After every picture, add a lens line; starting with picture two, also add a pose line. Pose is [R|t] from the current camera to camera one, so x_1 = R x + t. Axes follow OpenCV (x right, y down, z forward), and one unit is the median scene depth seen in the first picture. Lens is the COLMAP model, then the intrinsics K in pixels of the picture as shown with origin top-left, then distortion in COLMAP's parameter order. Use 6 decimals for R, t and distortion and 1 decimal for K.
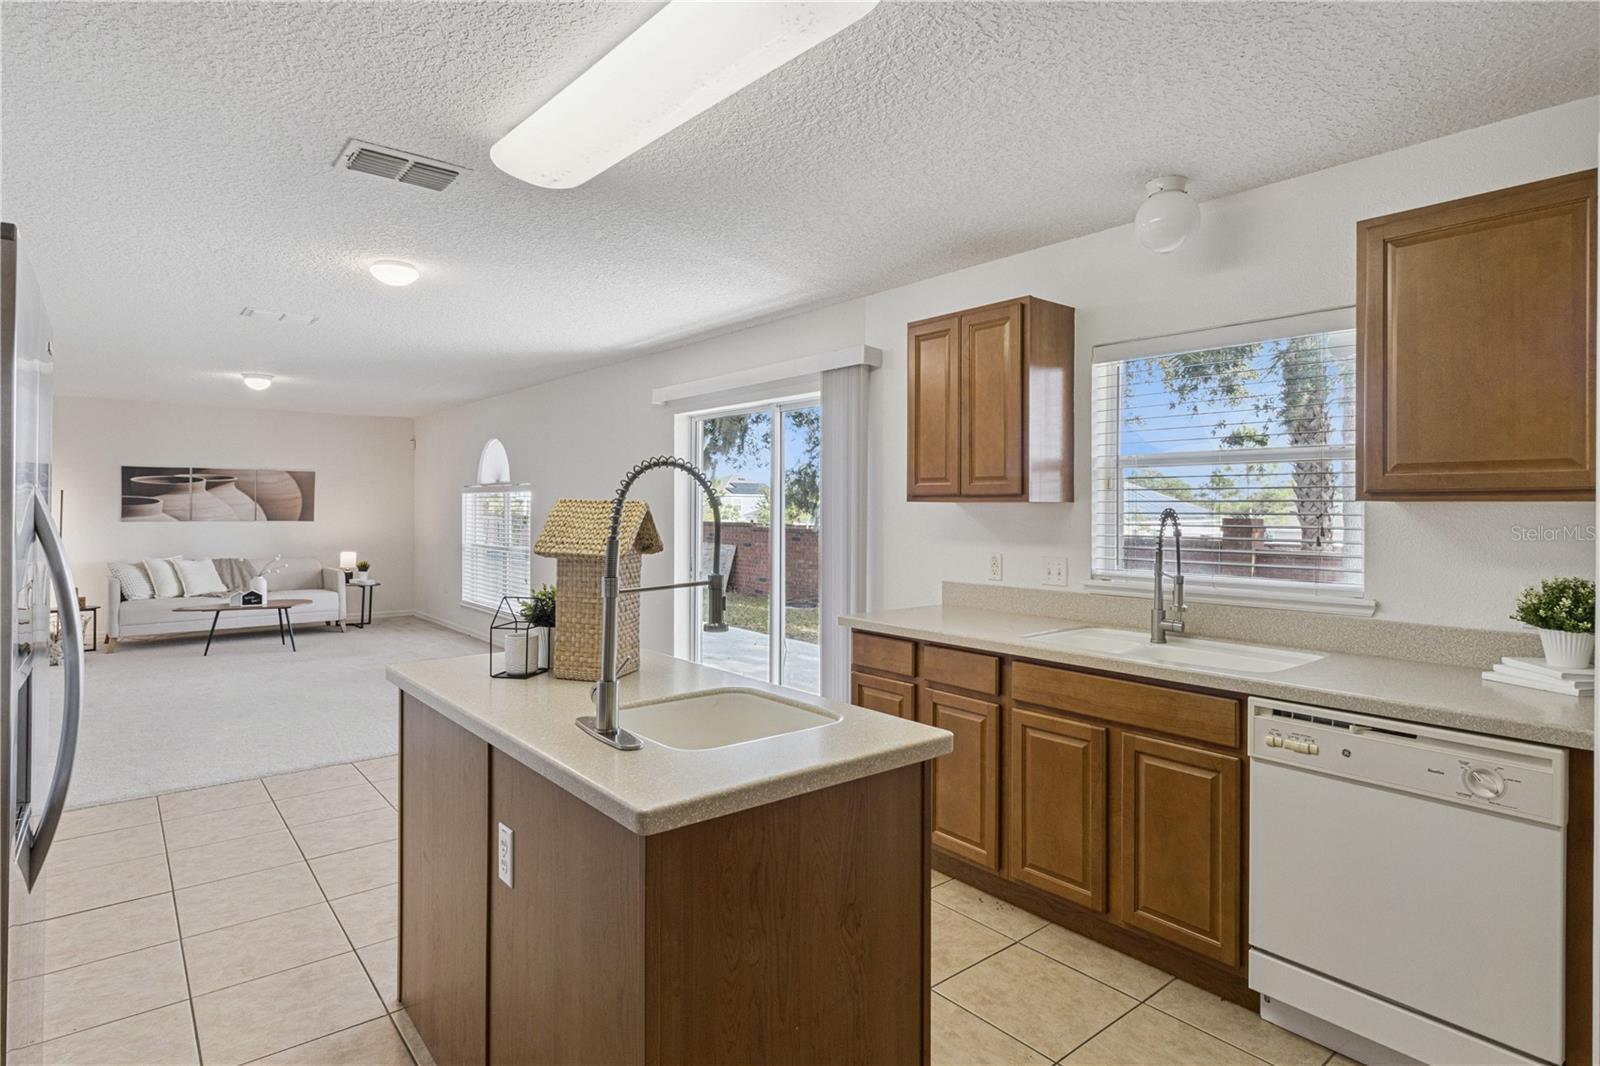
lens RADIAL K [[812.9, 0, 777.0], [0, 812.9, 512.1], [0, 0, 1]] dist [-0.002651, -0.002942]
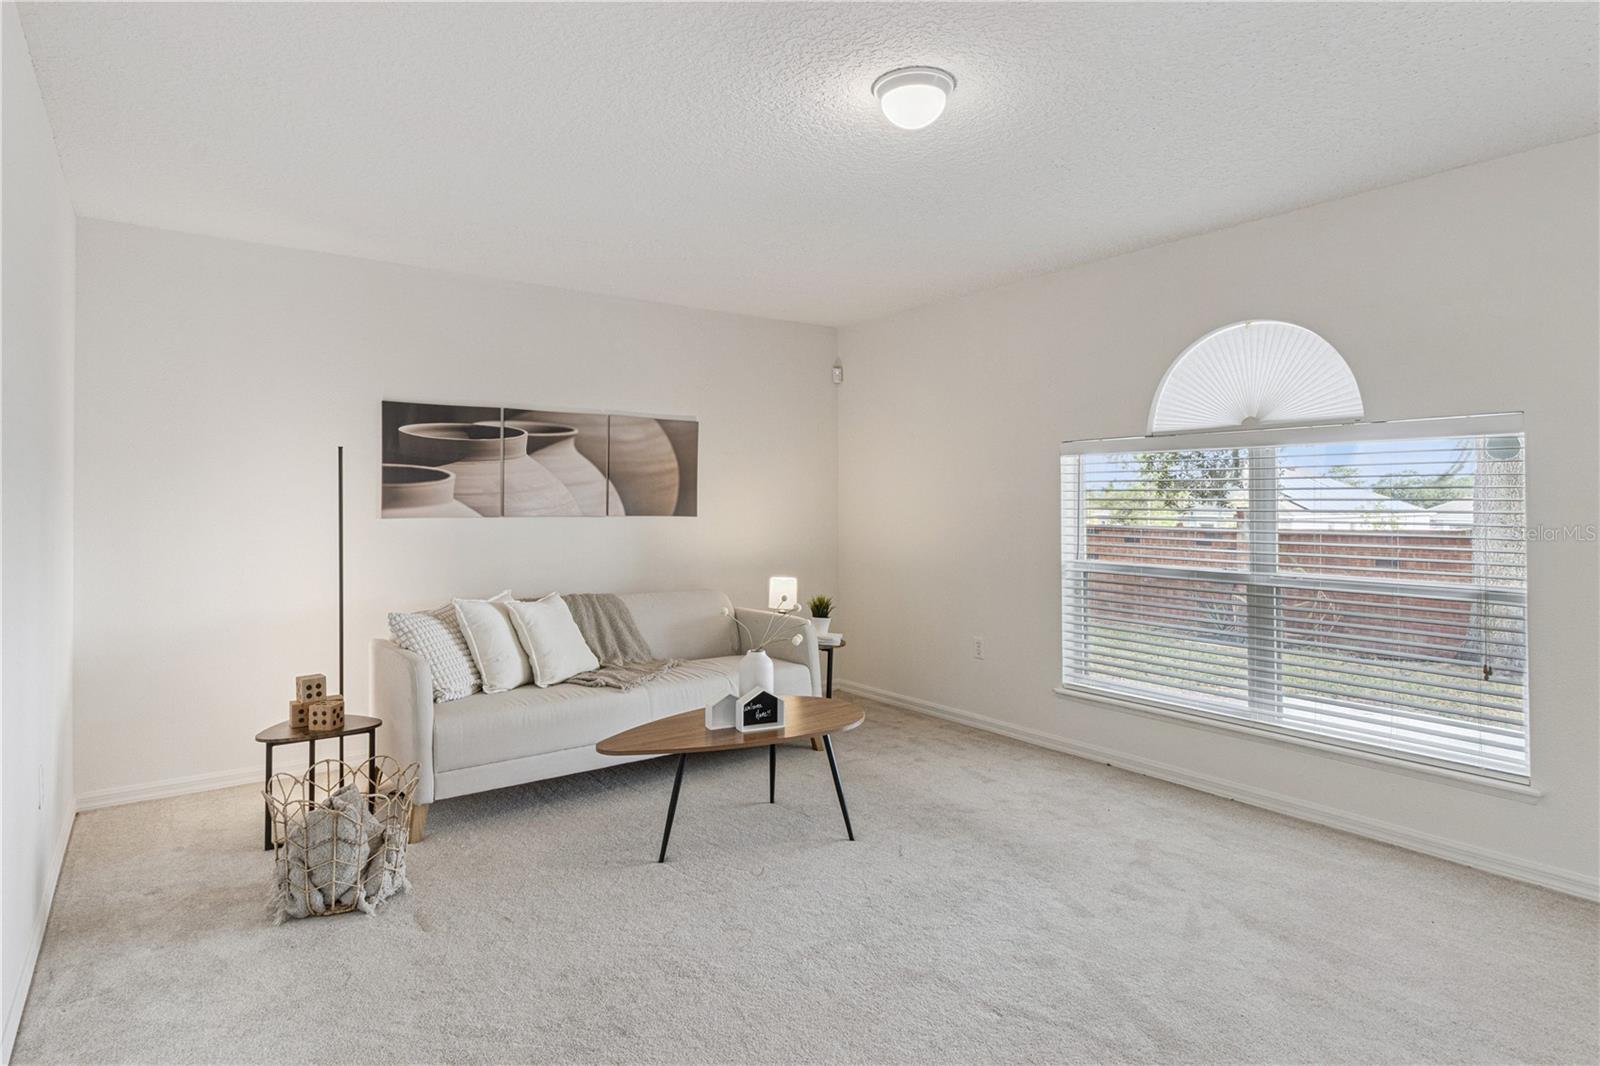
lens RADIAL K [[894.1, 0, 811.4], [0, 894.1, 504.9], [0, 0, 1]] dist [0.002656, 0.000661]
pose [[0.997416, -0.004127, -0.071719, -0.504277], [0.003971, 0.999989, -0.002319, 0.005903], [0.071728, 0.002029, 0.997422, 0.481383]]
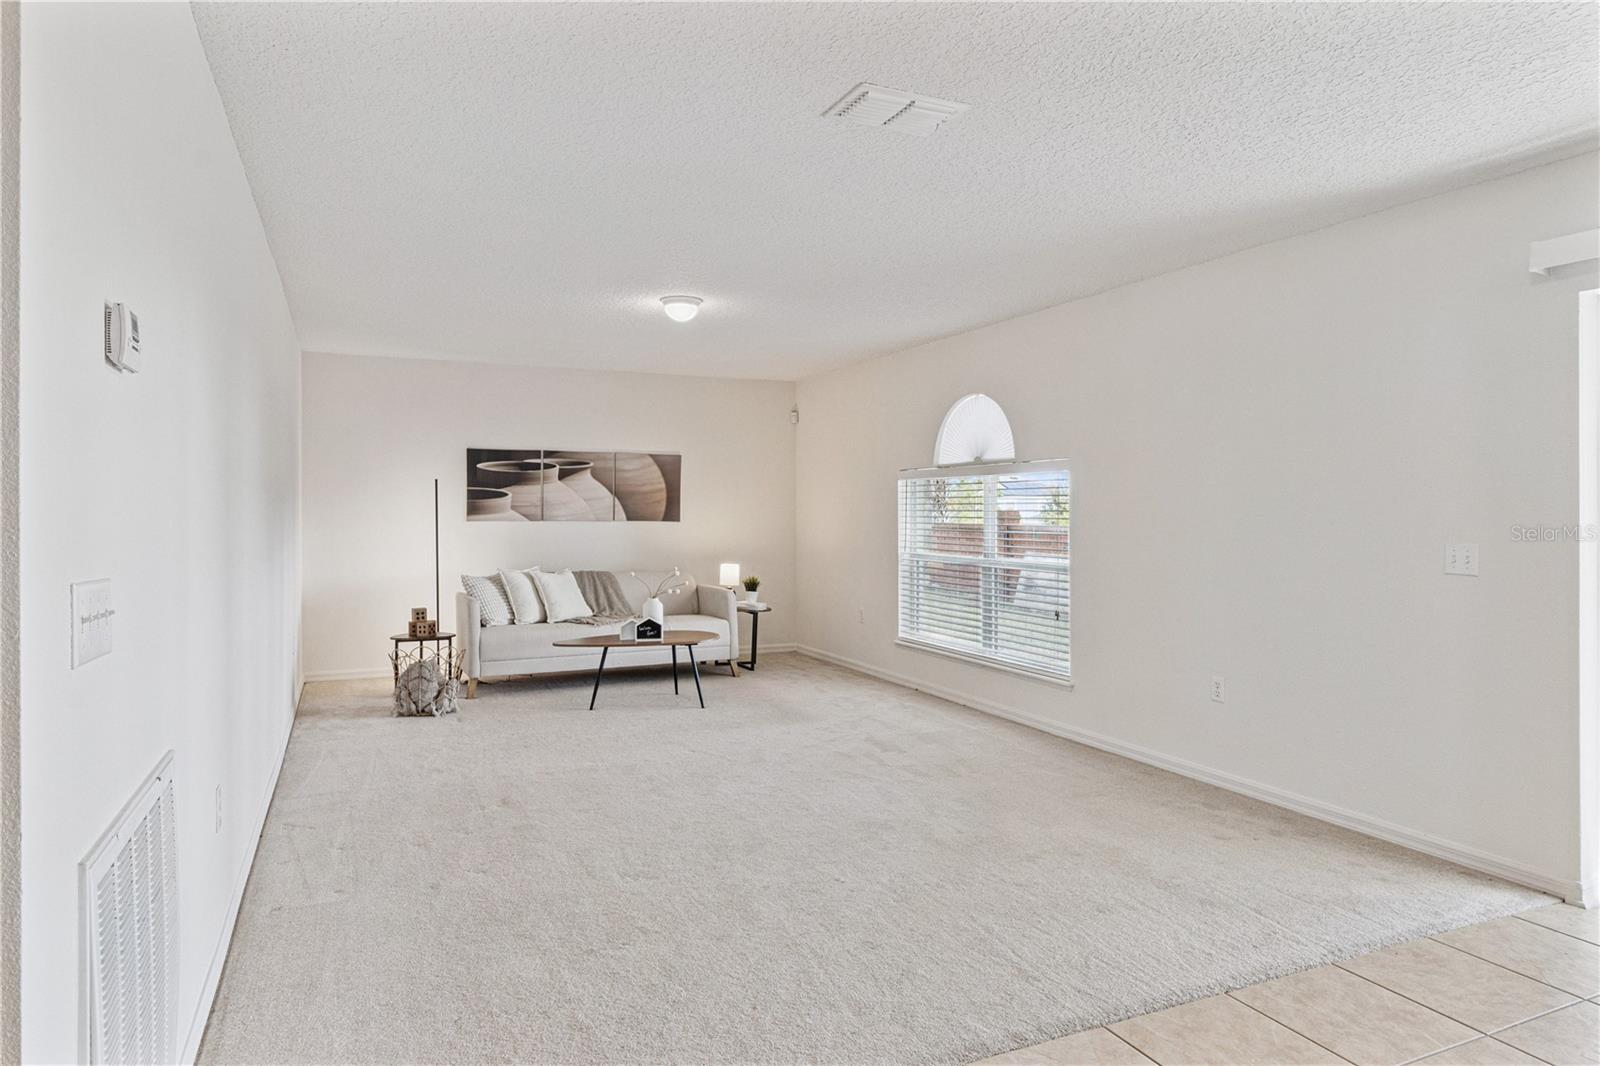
lens RADIAL K [[960.1, 0, 800.0], [0, 960.1, 533.0], [0, 0, 1]] dist [0.001084, 0.000593]
pose [[0.965209, 0.003625, -0.261453, -0.260190], [0.000558, 0.999873, 0.015921, 0.008372], [0.261478, -0.015513, 0.965085, 0.201579]]
